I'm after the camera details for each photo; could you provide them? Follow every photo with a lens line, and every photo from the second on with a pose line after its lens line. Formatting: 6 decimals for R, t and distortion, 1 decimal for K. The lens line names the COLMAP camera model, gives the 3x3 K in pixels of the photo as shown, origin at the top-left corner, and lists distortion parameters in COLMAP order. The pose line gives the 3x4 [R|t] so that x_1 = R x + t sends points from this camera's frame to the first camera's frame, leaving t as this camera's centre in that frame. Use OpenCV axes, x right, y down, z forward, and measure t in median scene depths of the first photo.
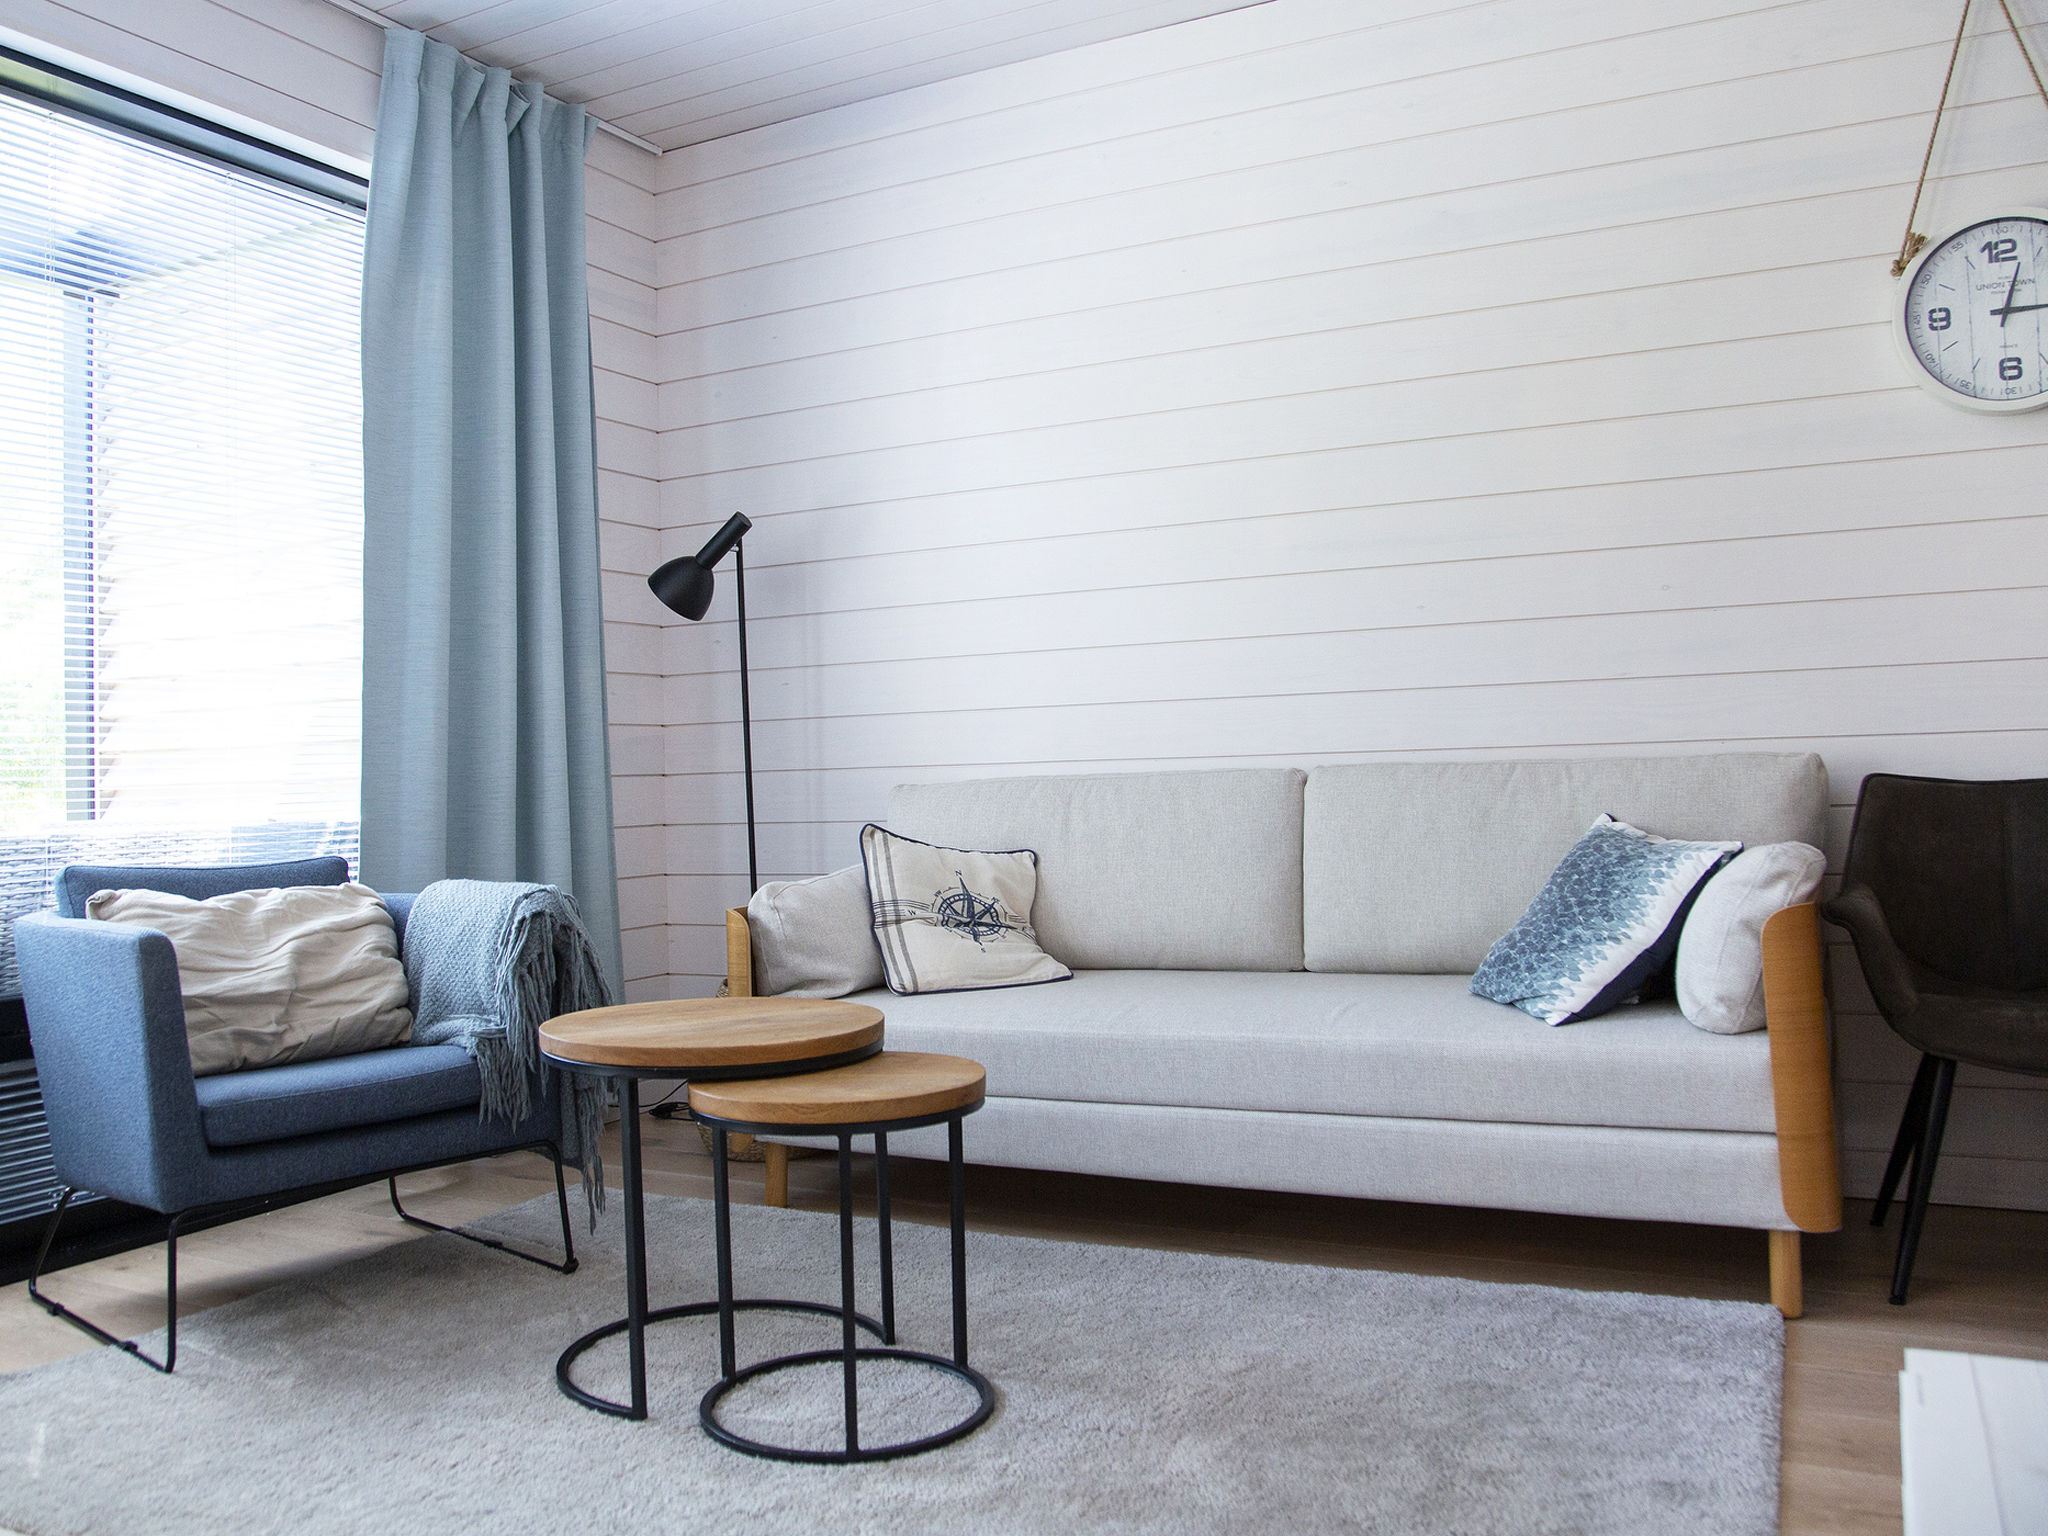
lens RADIAL K [[1789.9, 0, 1036.5], [0, 1789.9, 746.2], [0, 0, 1]] dist [-0.035927, 0.013472]
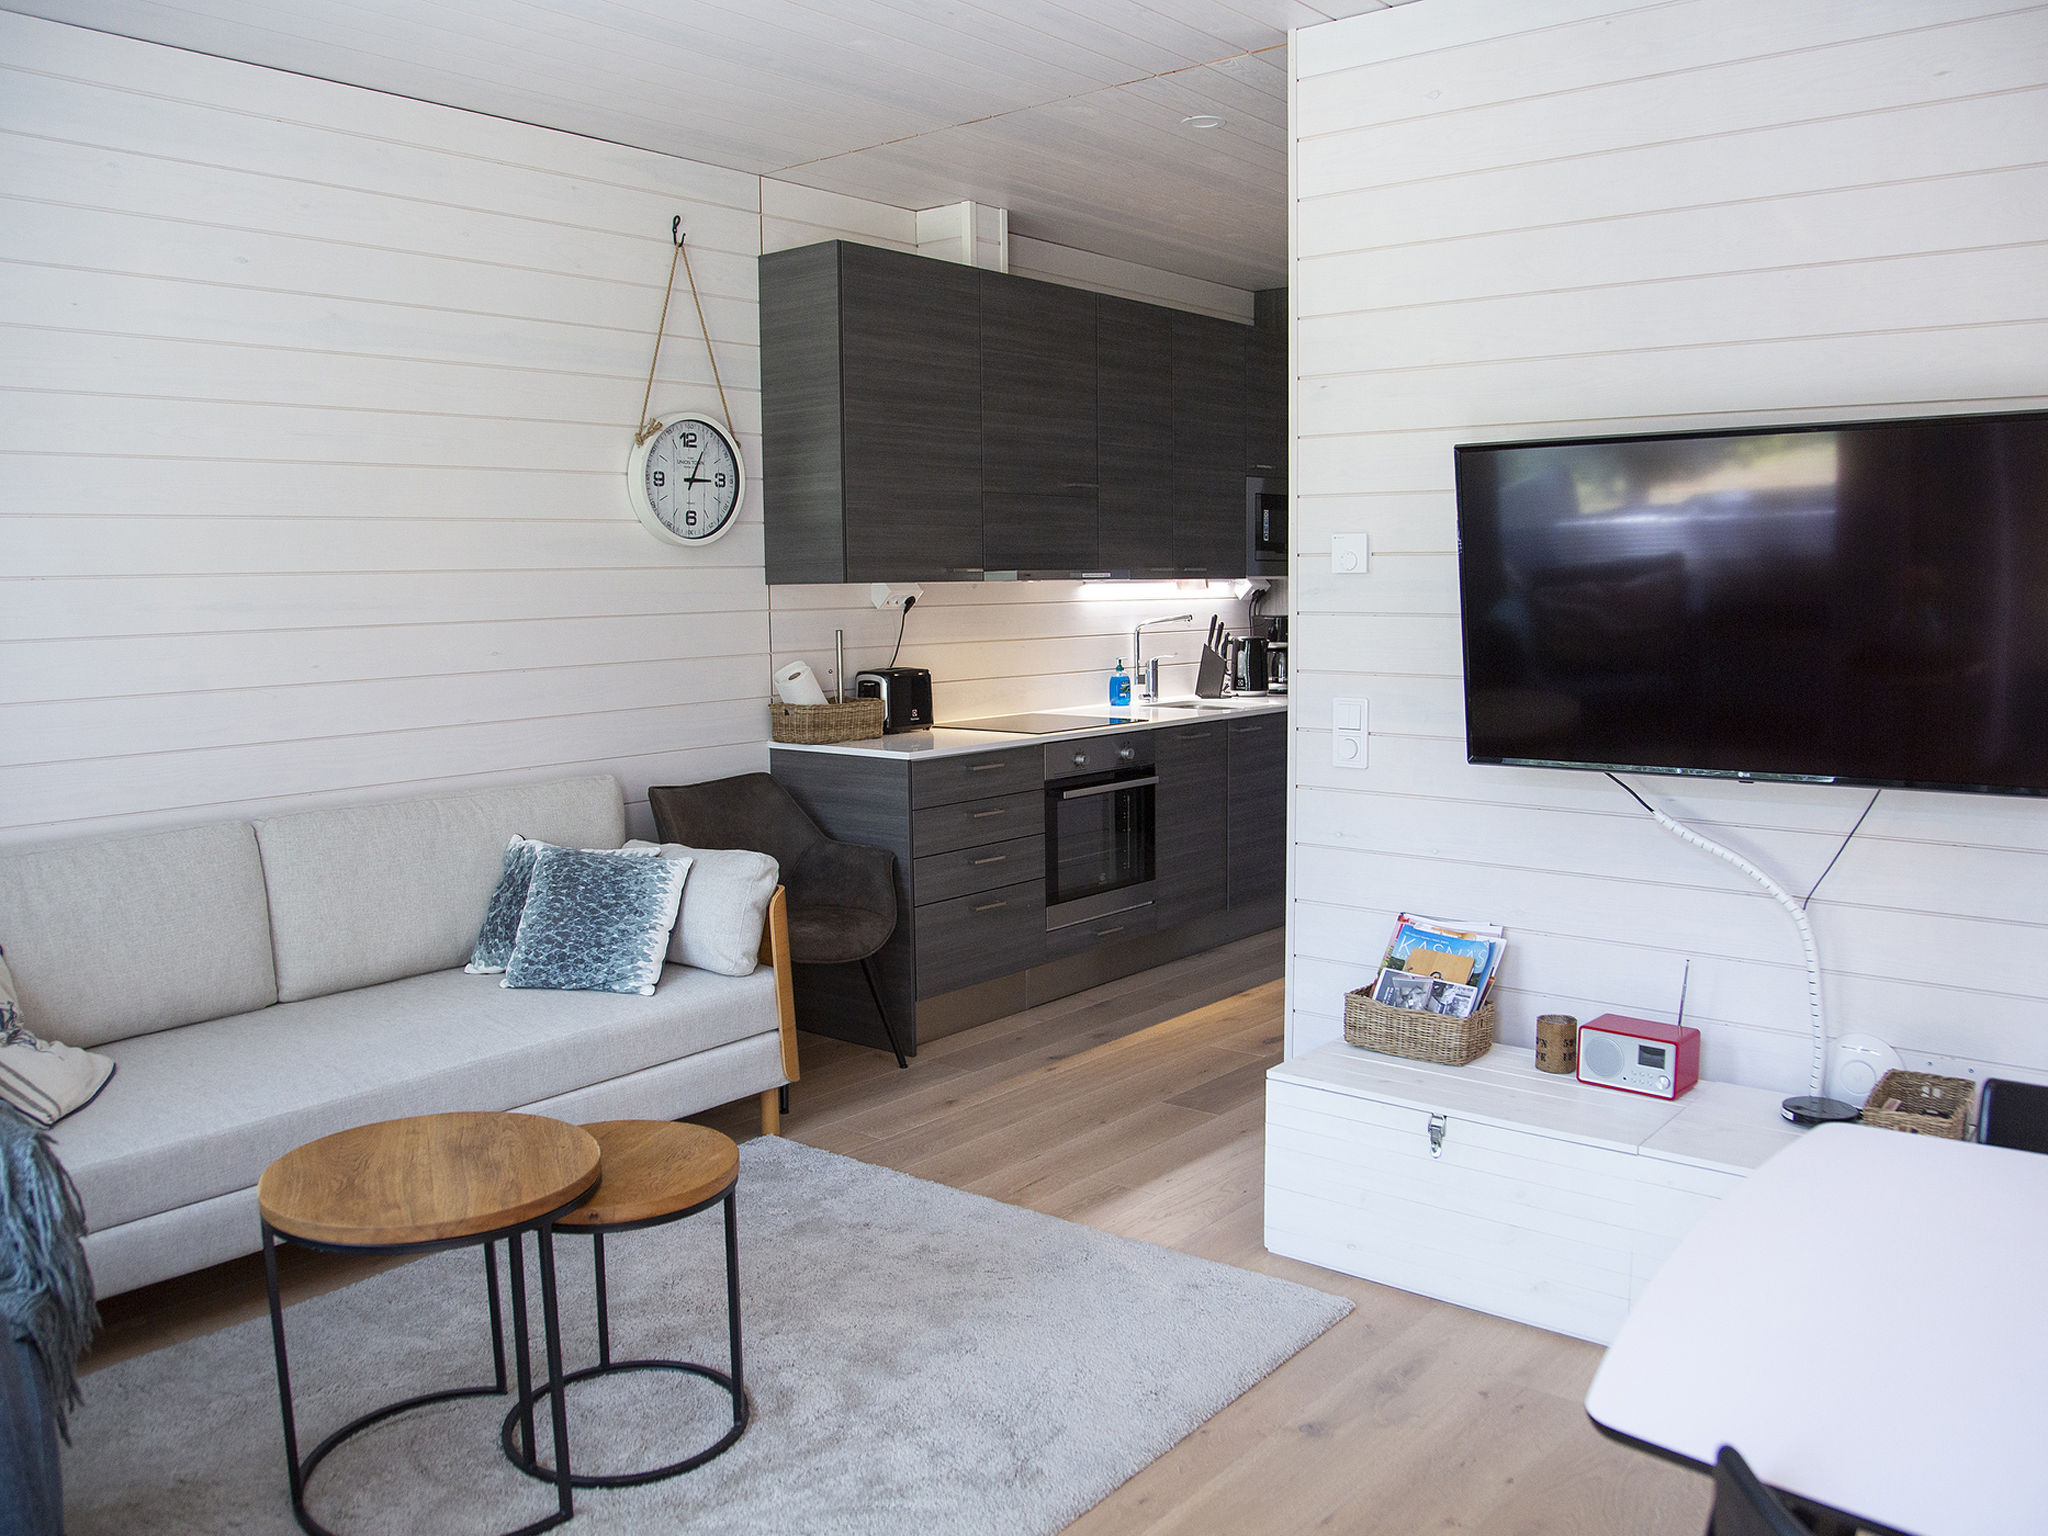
lens RADIAL K [[1789.9, 0, 1039.6], [0, 1789.9, 763.9], [0, 0, 1]] dist [-0.035927, 0.013472]
pose [[0.239206, -0.088682, 0.966910, -0.904535], [-0.011217, 0.995502, 0.094079, -0.149810], [-0.970904, -0.033350, 0.237136, 0.329427]]
